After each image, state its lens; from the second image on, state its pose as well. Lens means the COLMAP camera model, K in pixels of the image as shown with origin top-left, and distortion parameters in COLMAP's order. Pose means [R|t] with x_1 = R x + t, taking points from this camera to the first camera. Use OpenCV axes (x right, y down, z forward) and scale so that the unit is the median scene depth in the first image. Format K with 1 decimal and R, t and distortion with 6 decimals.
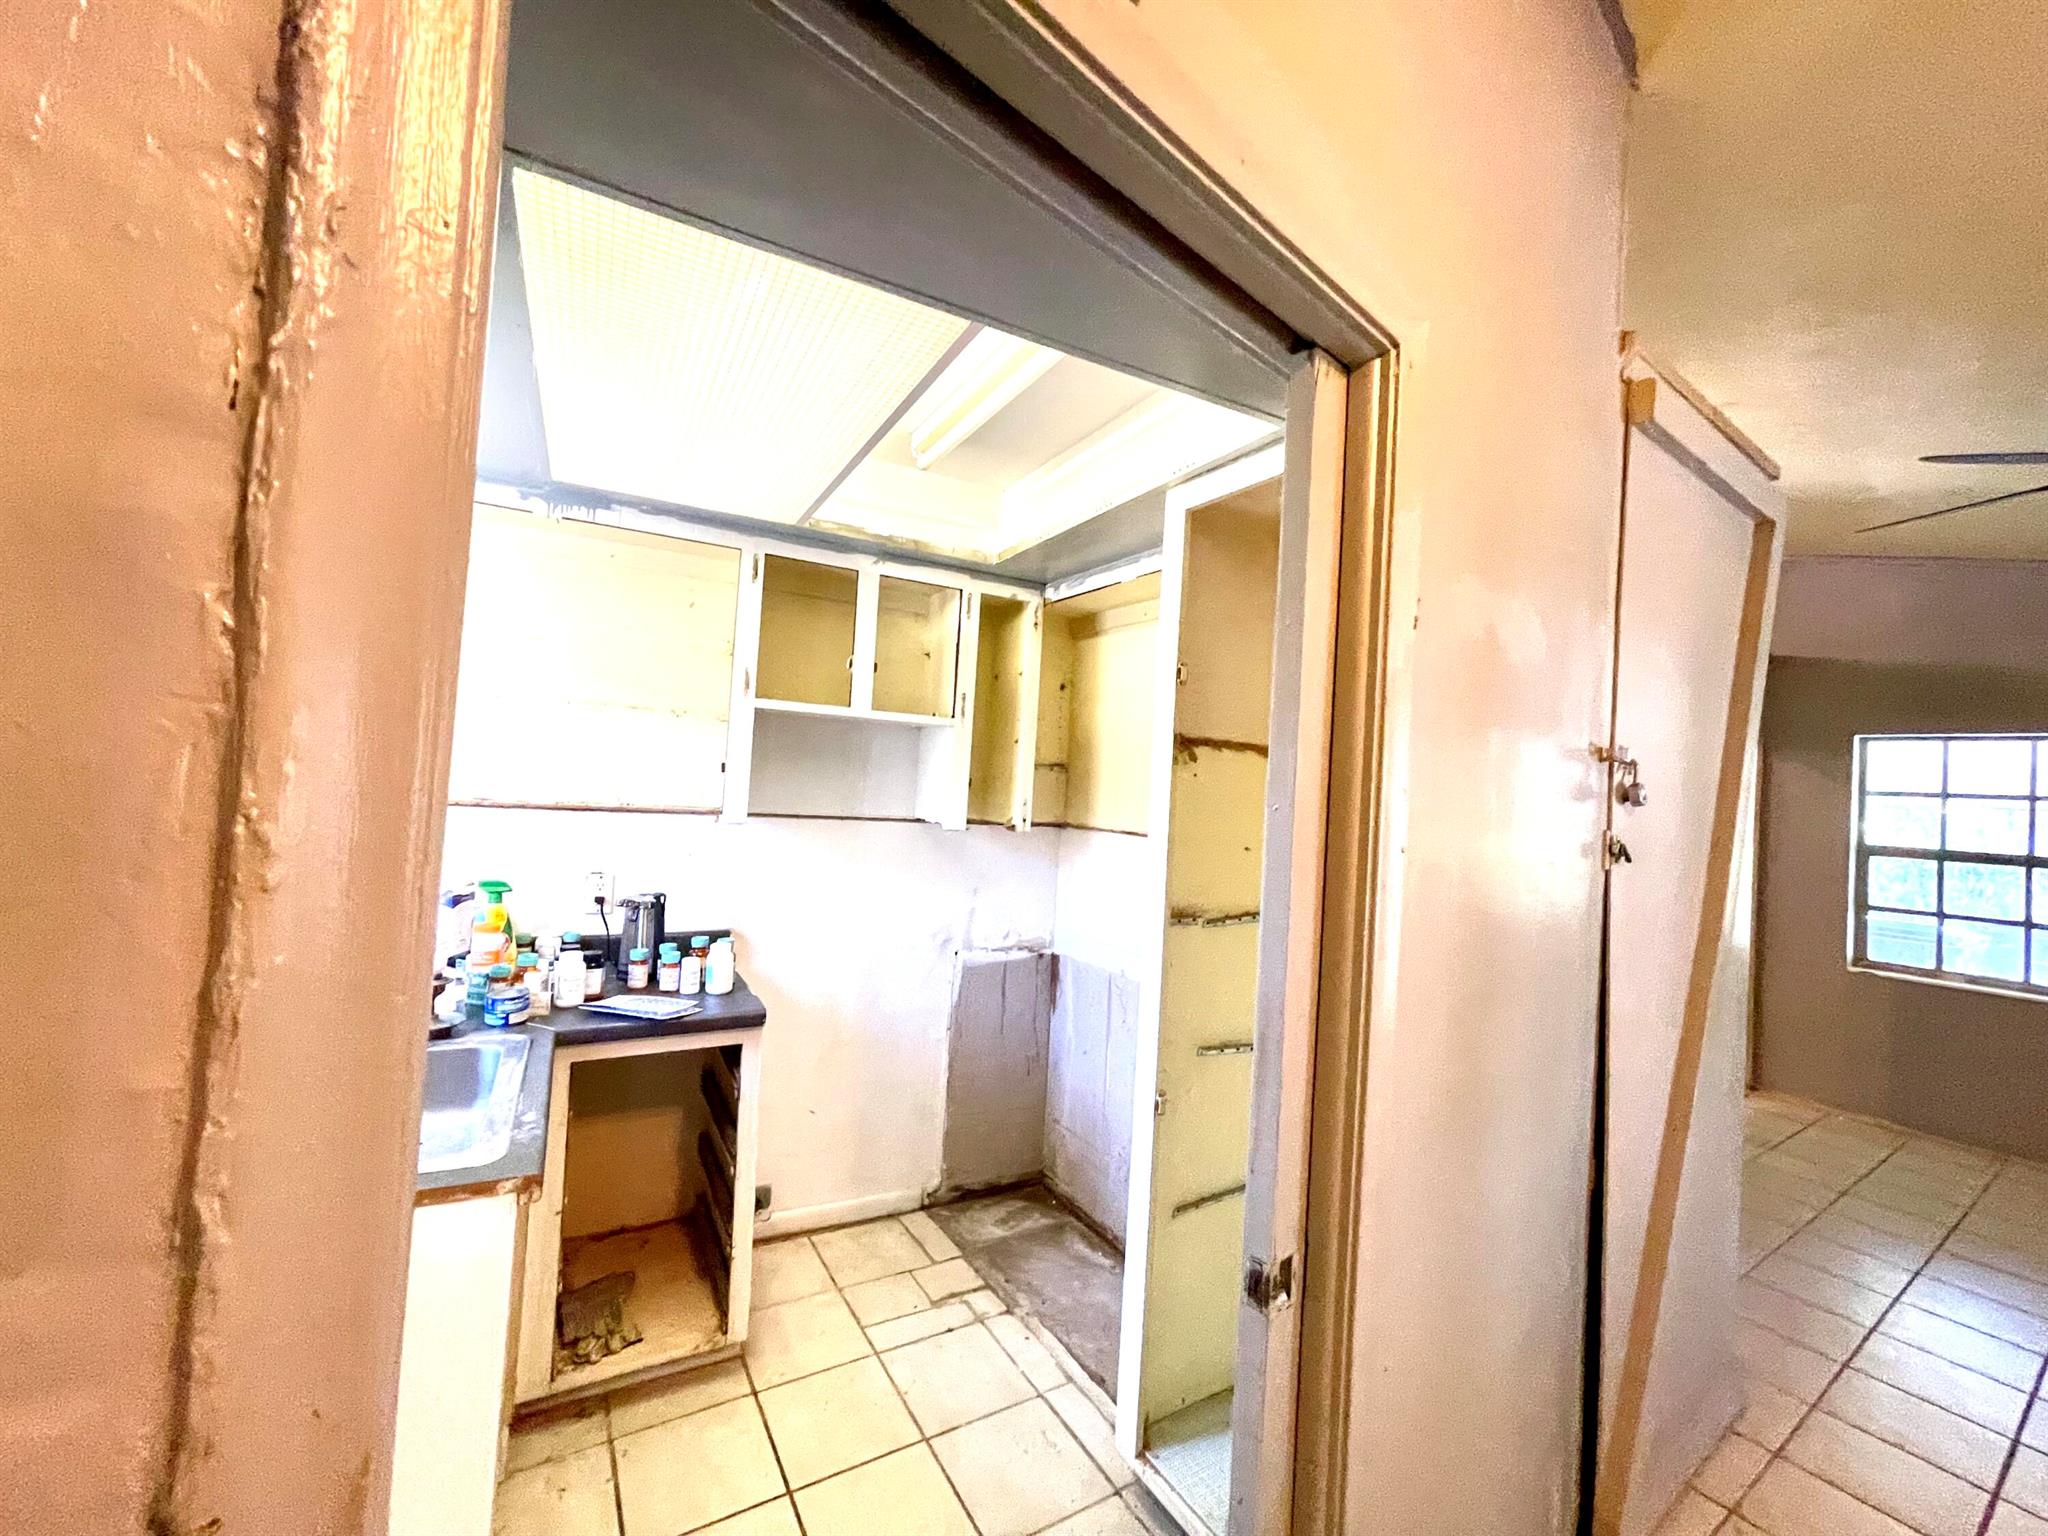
lens RADIAL K [[826.0, 0, 1018.2], [0, 826.0, 760.2], [0, 0, 1]] dist [-0.001571, 0.001394]
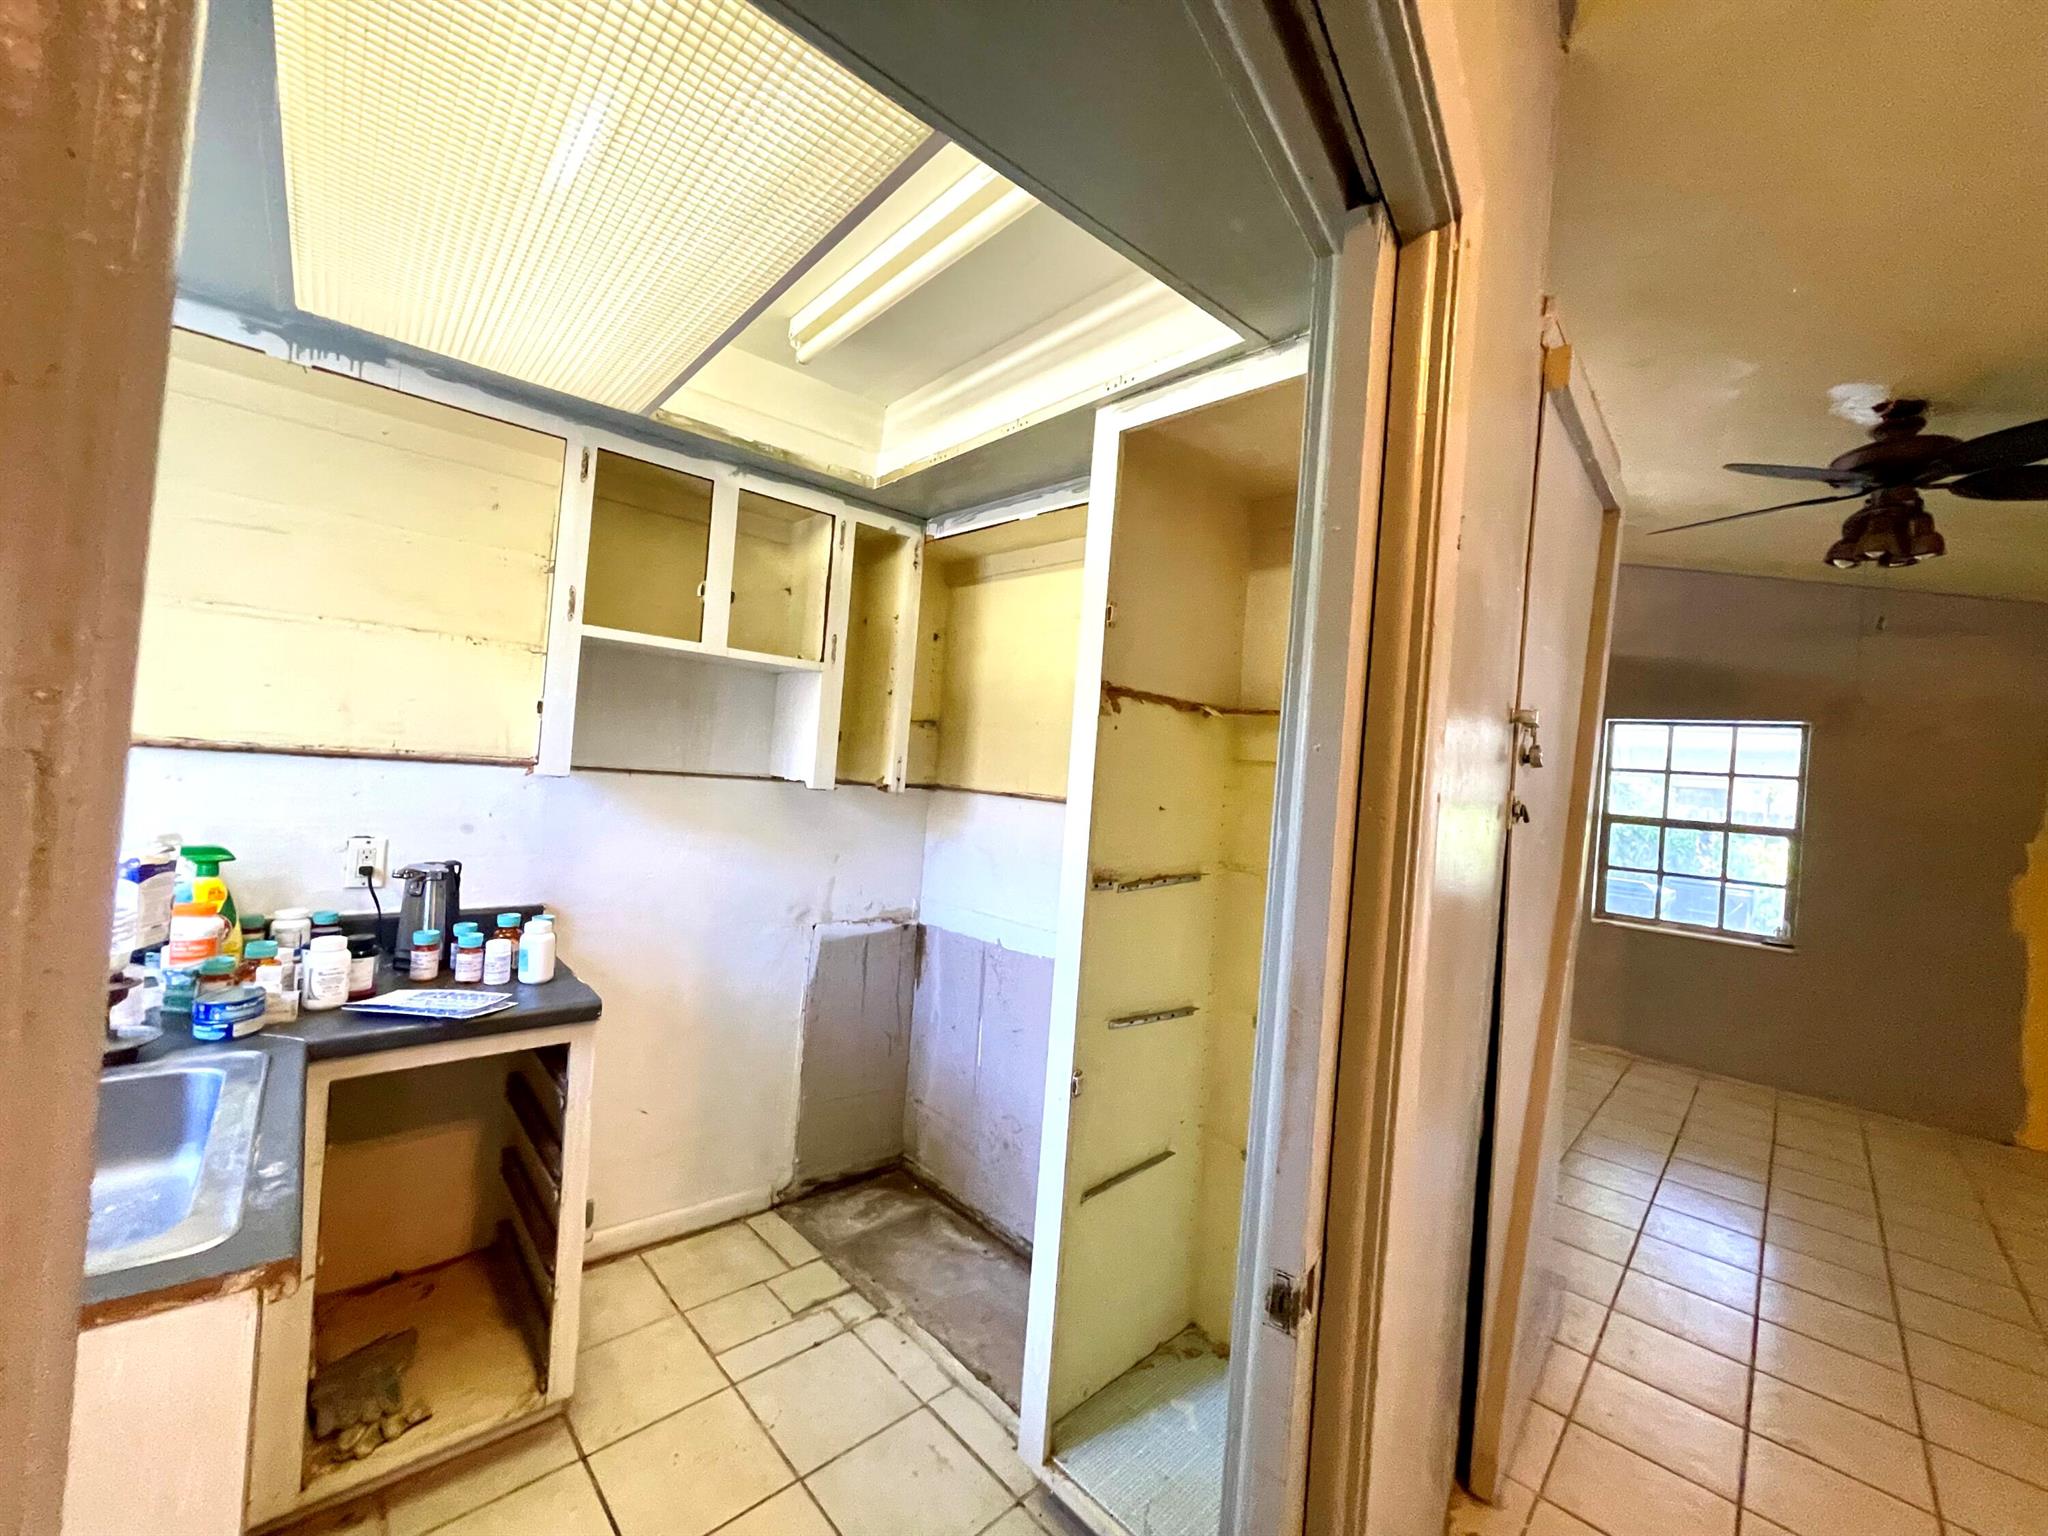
lens RADIAL K [[826.0, 0, 1021.8], [0, 826.0, 760.1], [0, 0, 1]] dist [-0.001571, 0.001394]
pose [[0.975557, 0.018976, 0.218924, -0.074014], [-0.026870, 0.999090, 0.033135, 0.022079], [-0.218096, -0.038208, 0.975179, 0.104598]]
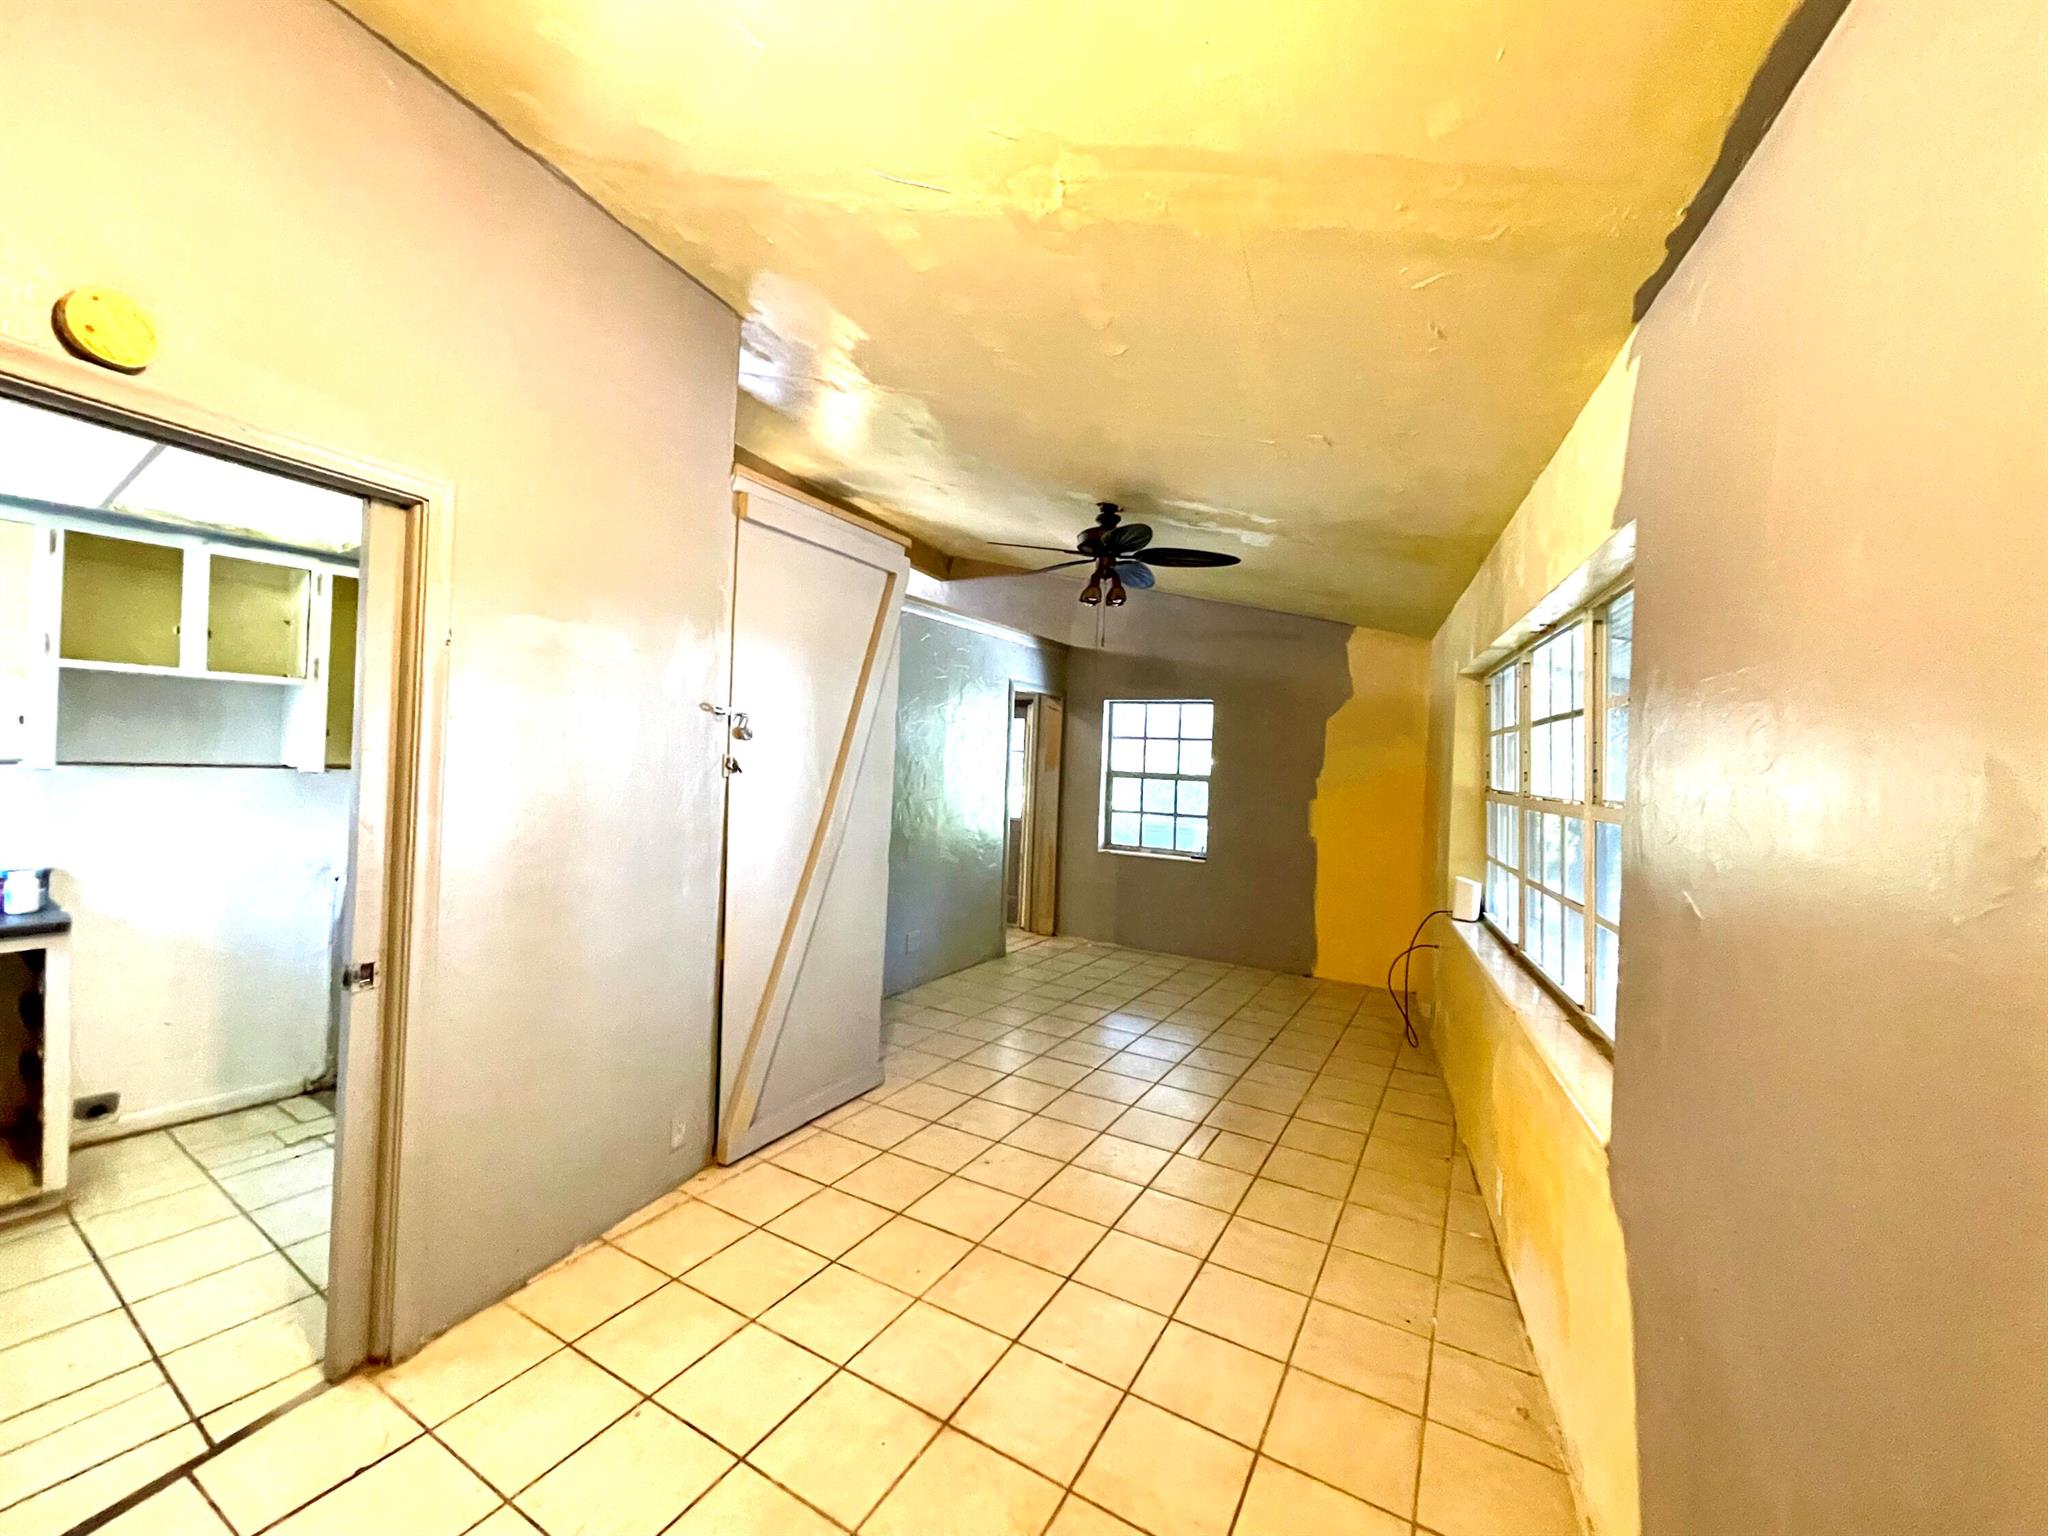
lens RADIAL K [[826.0, 0, 1017.4], [0, 826.0, 760.4], [0, 0, 1]] dist [-0.001571, 0.001394]
pose [[0.897945, -0.022834, 0.439516, 0.376904], [-0.000127, 0.998640, 0.052142, 0.005724], [-0.440108, -0.046876, 0.896720, -0.628081]]
